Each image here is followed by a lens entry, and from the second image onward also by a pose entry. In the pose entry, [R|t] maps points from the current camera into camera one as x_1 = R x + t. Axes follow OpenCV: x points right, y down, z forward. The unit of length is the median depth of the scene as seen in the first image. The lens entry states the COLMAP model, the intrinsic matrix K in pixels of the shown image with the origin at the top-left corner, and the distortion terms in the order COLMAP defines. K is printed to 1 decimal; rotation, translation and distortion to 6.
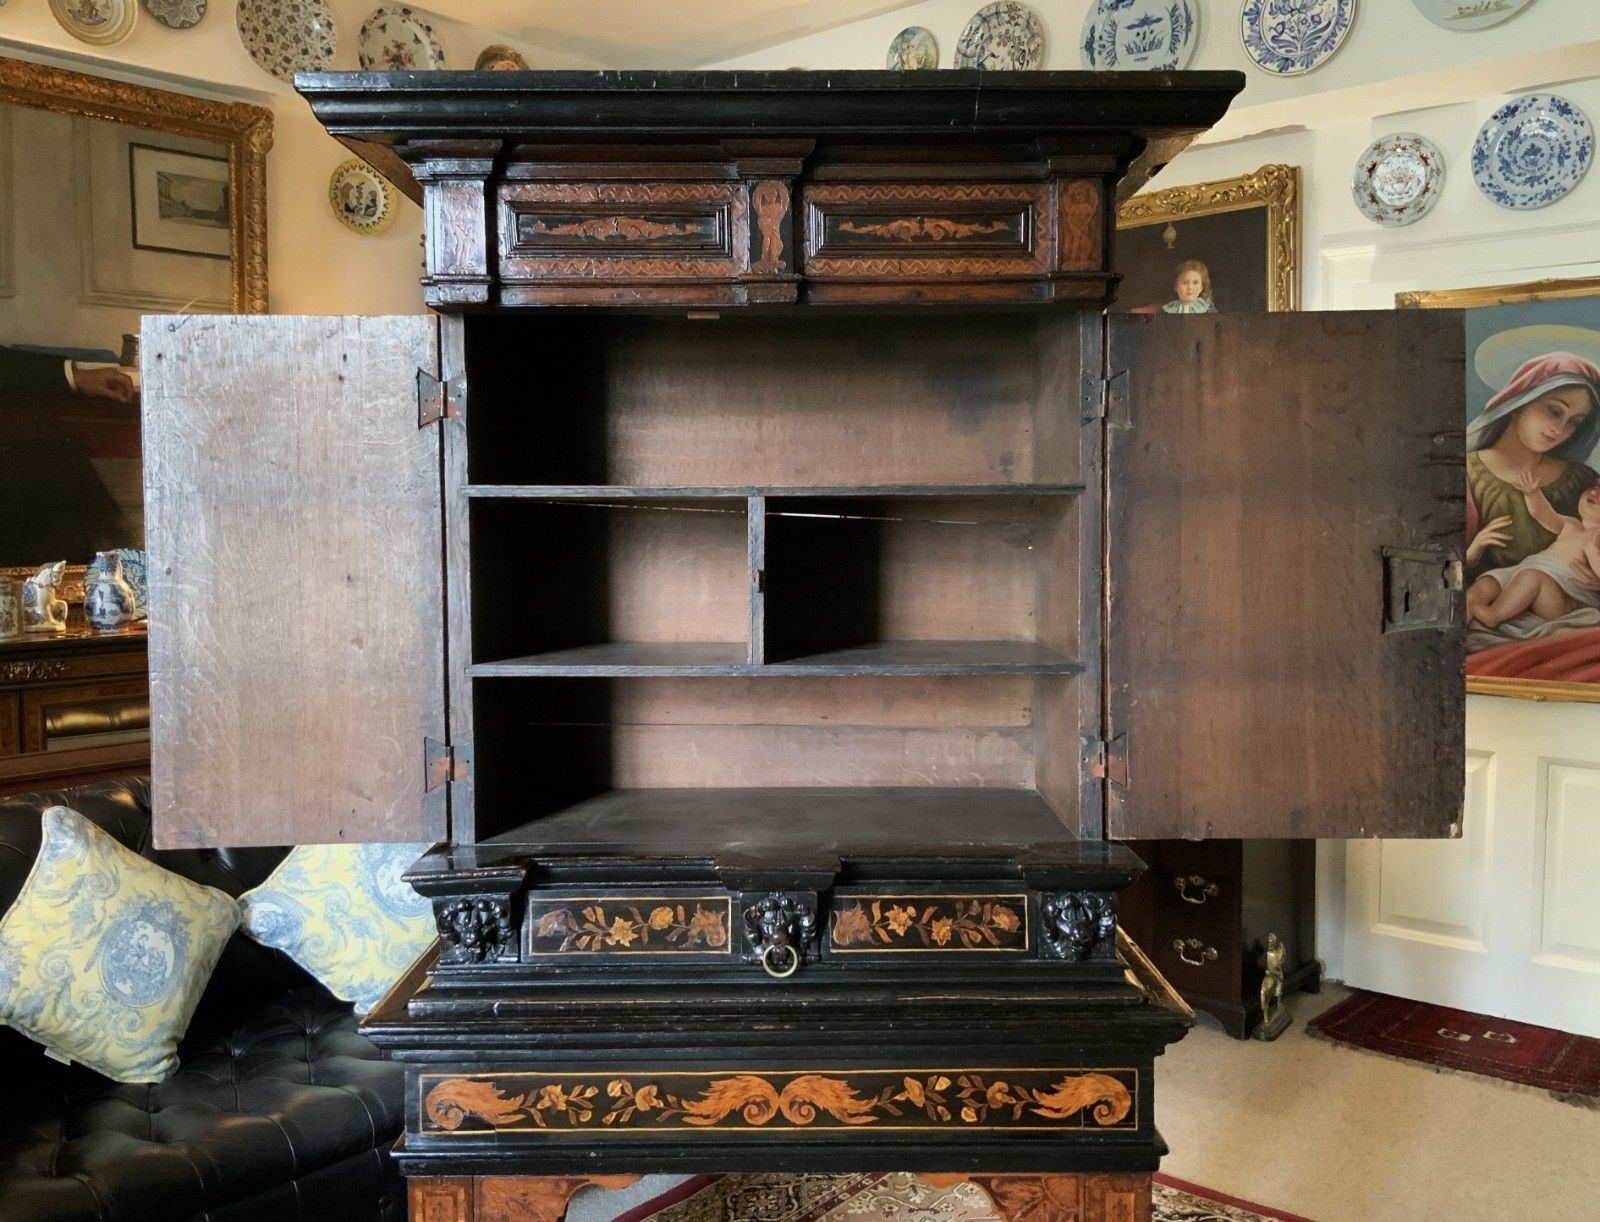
lens RADIAL K [[1332.4, 0, 791.7], [0, 1332.4, 571.4], [0, 0, 1]] dist [0.099302, -0.220916]
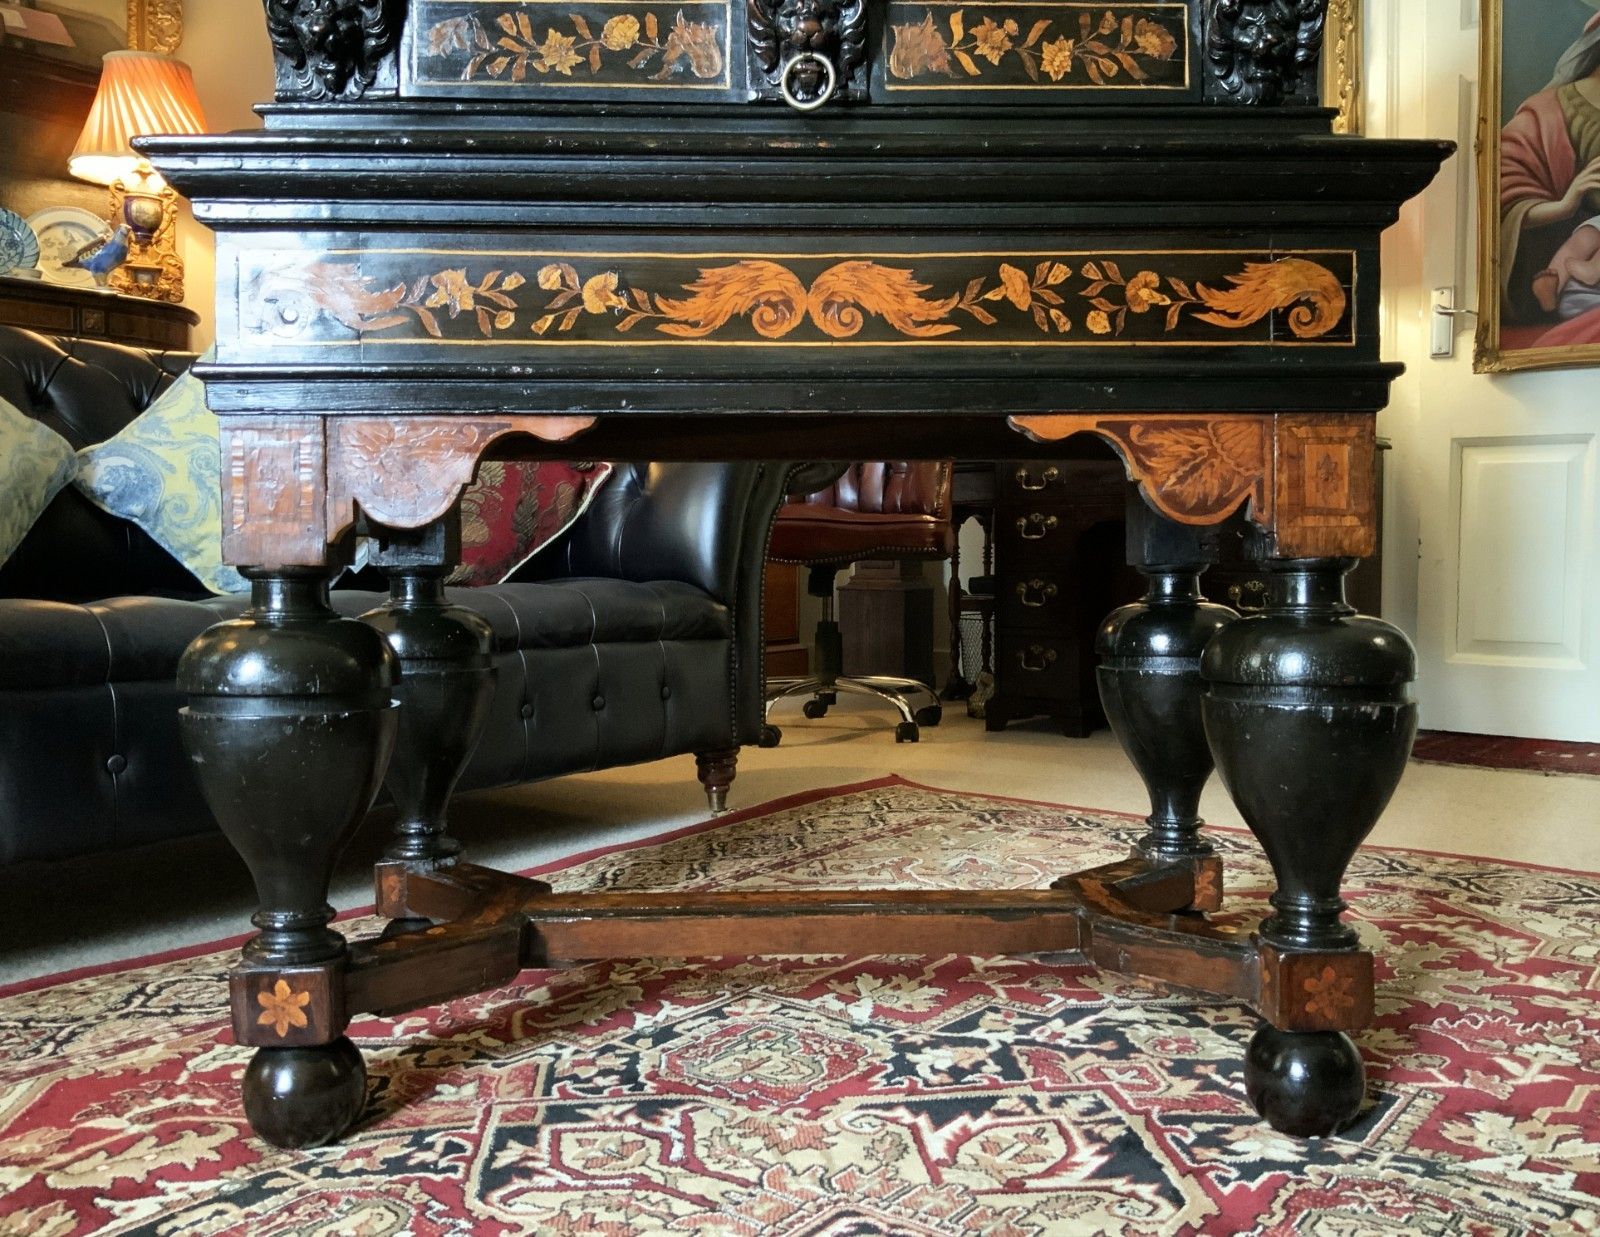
lens RADIAL K [[1332.4, 0, 820.1], [0, 1332.4, 604.8], [0, 0, 1]] dist [0.099302, -0.220916]
pose [[0.999136, -0.001006, 0.041557, -0.029976], [0.000011, 0.999713, 0.023944, 0.523861], [-0.041569, -0.023923, 0.998849, 0.353626]]
